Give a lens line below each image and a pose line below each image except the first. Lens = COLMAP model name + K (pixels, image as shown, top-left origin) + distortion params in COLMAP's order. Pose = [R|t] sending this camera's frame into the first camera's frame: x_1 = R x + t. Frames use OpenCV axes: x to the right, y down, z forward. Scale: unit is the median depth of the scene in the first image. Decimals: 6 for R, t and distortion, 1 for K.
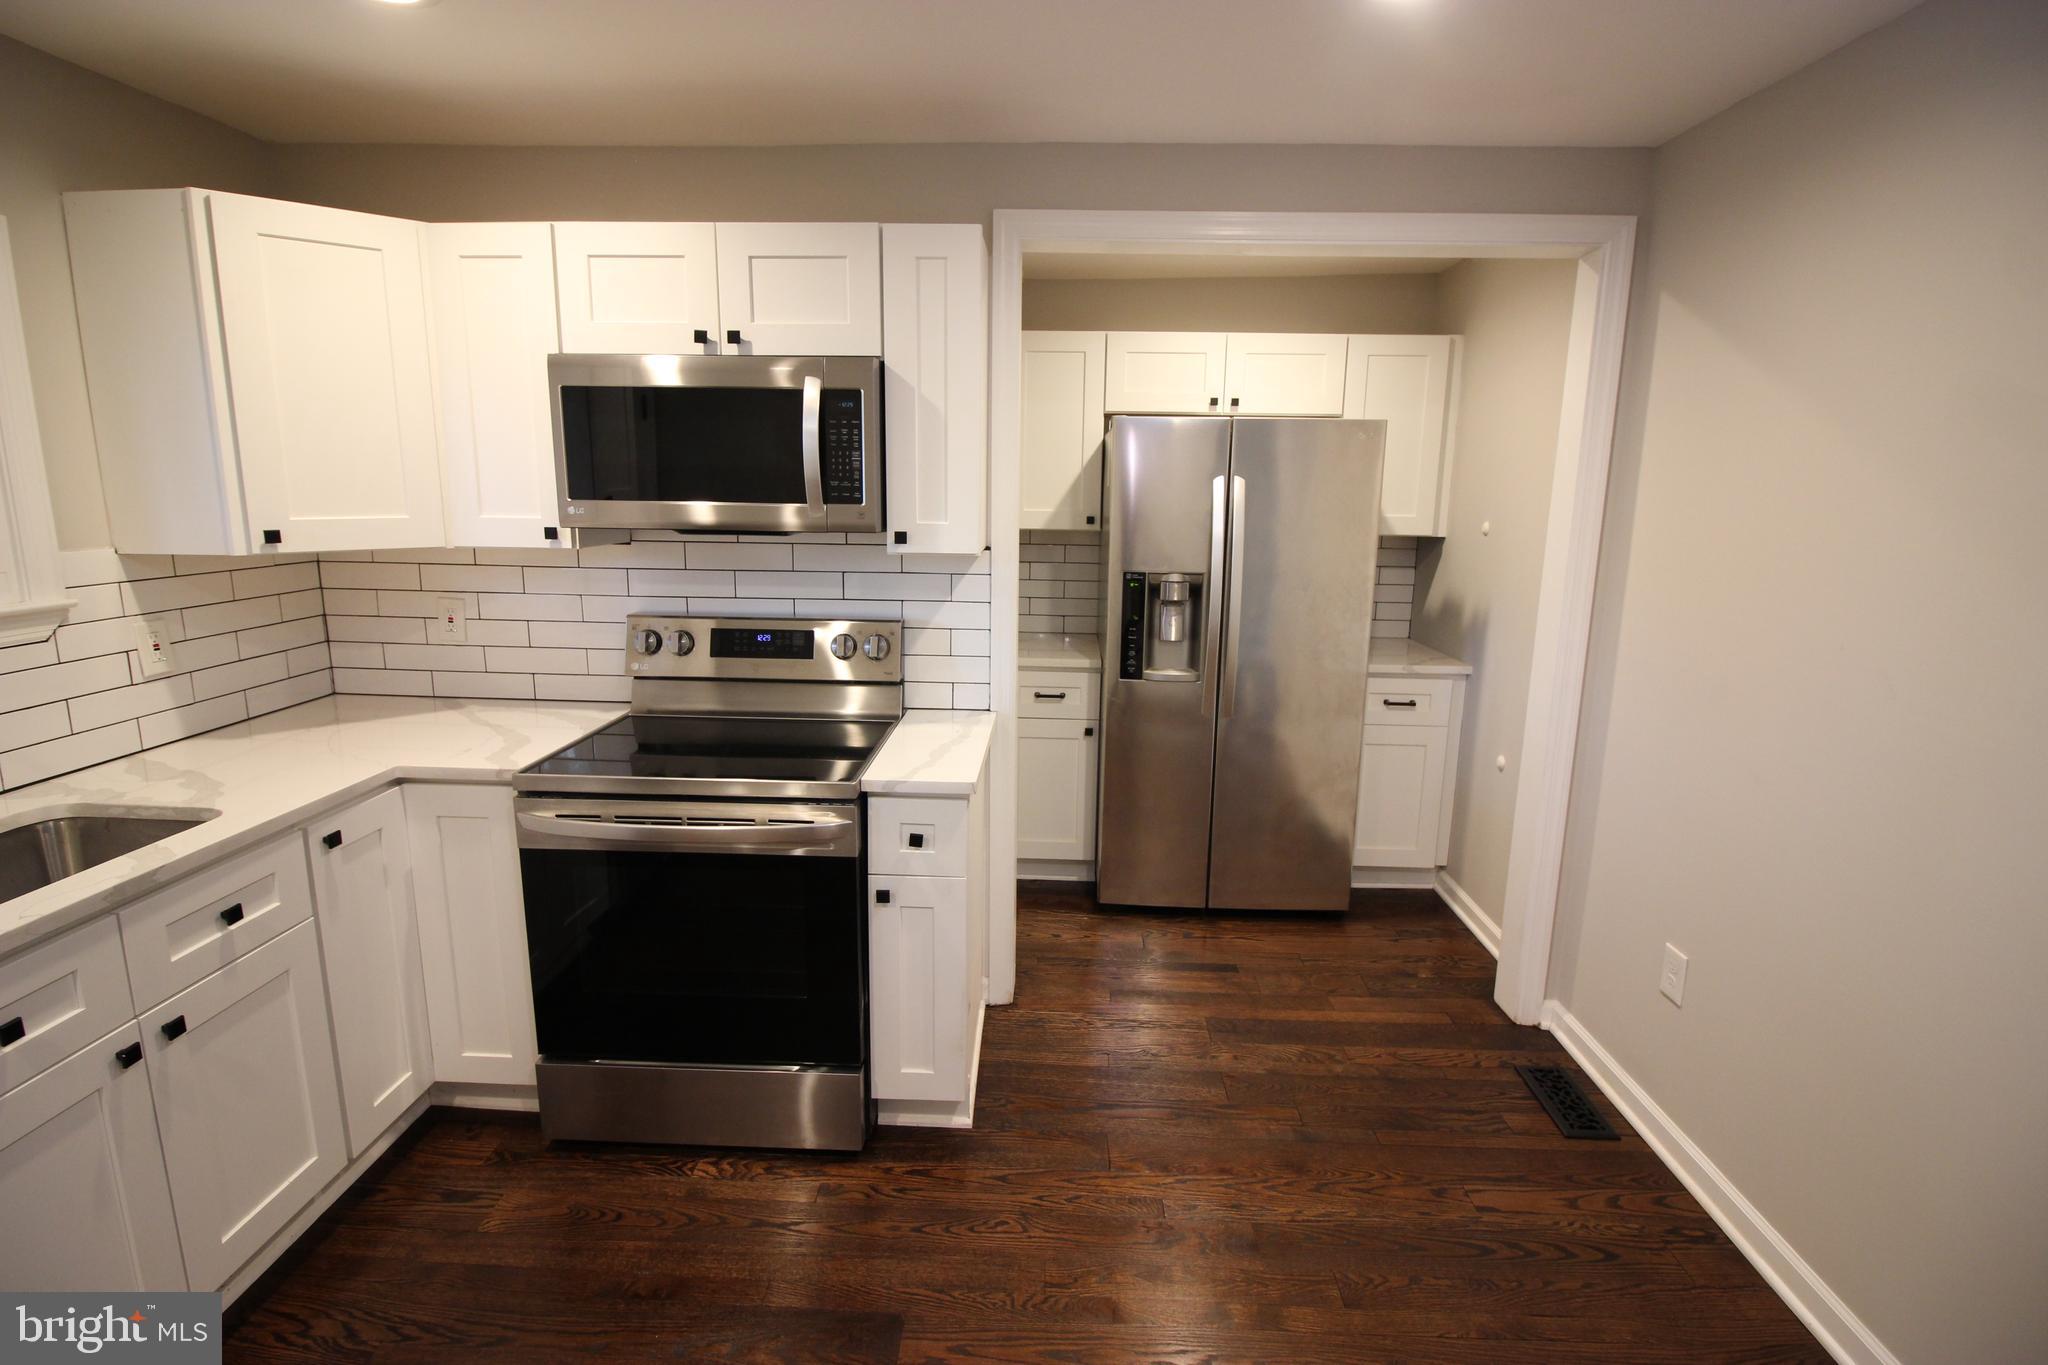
lens RADIAL K [[949.8, 0, 1026.9], [0, 949.8, 654.5], [0, 0, 1]] dist [-0.004171, -0.010262]
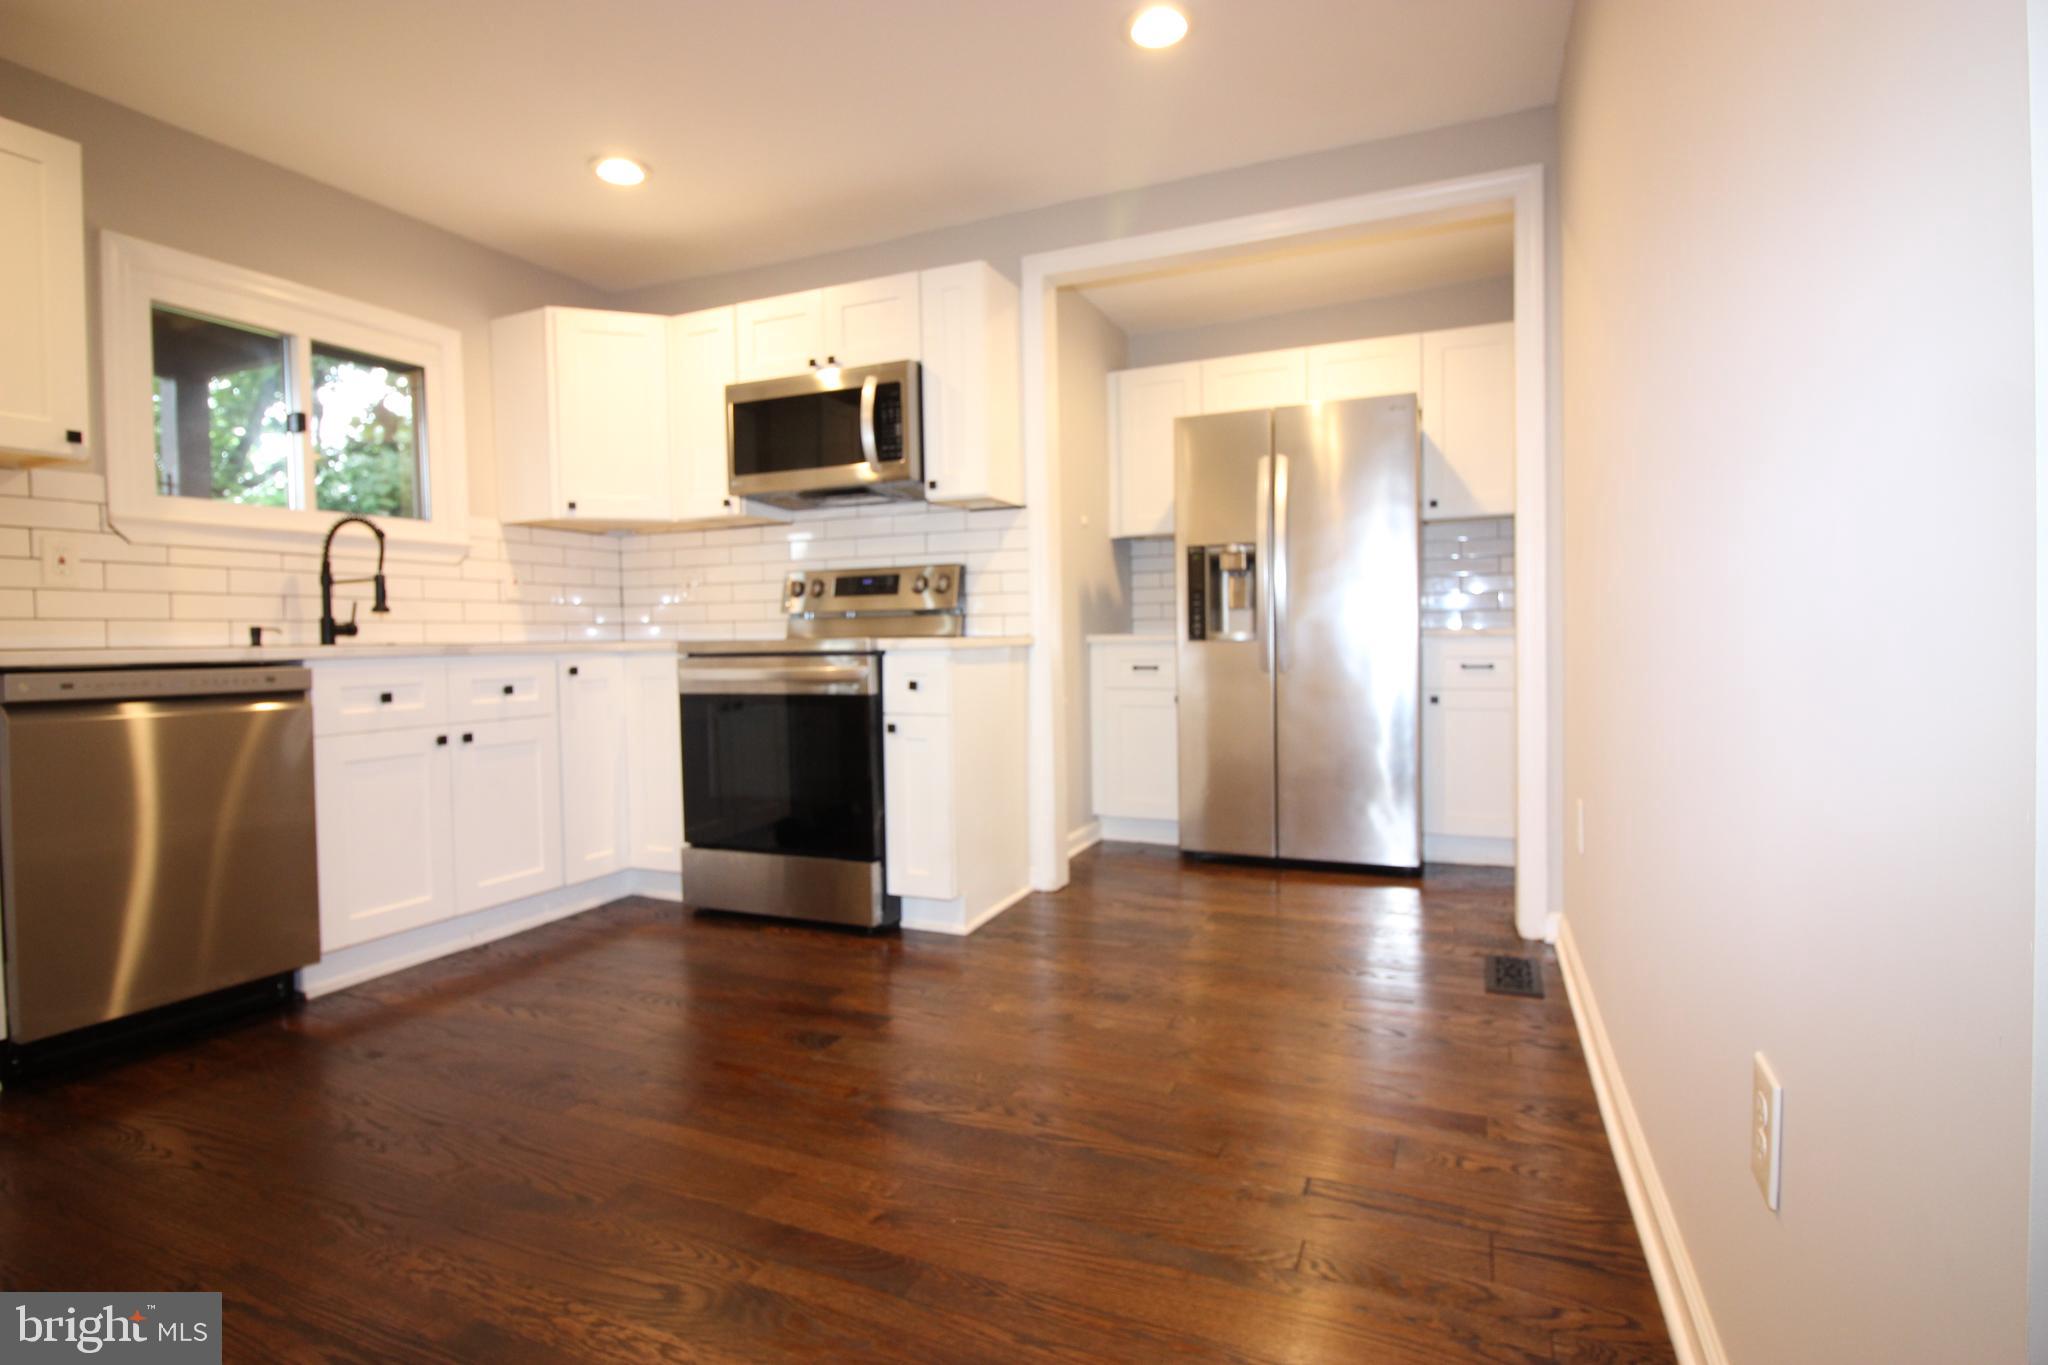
lens RADIAL K [[1007.9, 0, 1027.1], [0, 1007.9, 663.2], [0, 0, 1]] dist [0.000184, -0.008400]
pose [[0.929676, -0.021503, -0.367751, 0.465996], [-0.034766, 0.988717, -0.145702, 0.301643], [0.366735, 0.148241, 0.918439, -0.228469]]
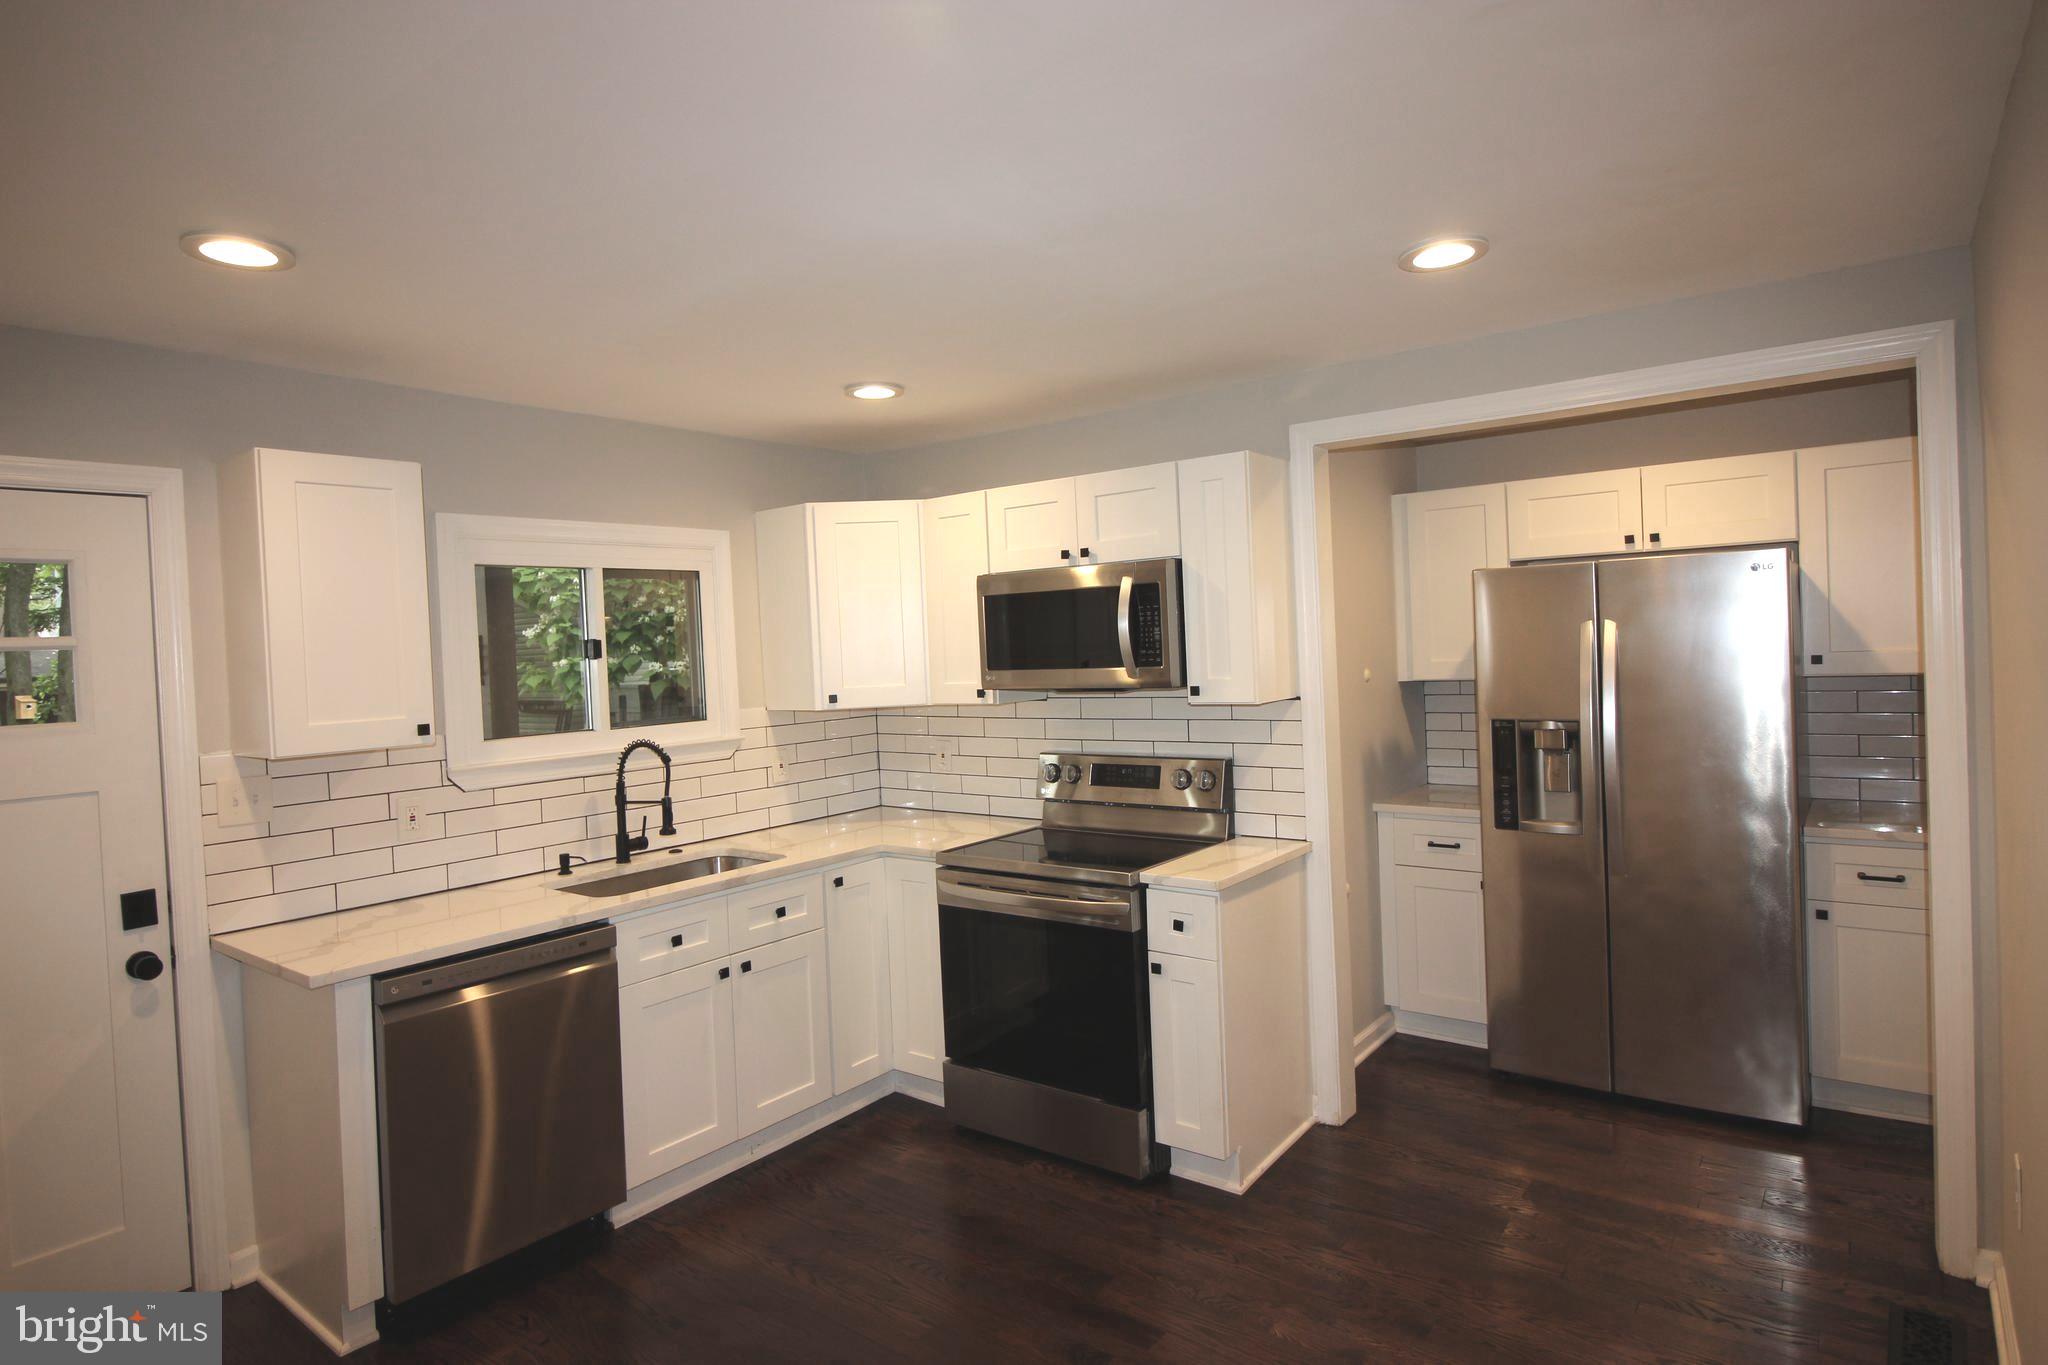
lens RADIAL K [[1117.5, 0, 1016.8], [0, 1117.5, 663.8], [0, 0, 1]] dist [0.003721, -0.011266]
pose [[0.809314, -0.038211, -0.586132, 0.491220], [-0.051278, 0.989476, -0.135310, 0.050422], [0.585134, 0.139564, 0.798837, -0.309464]]
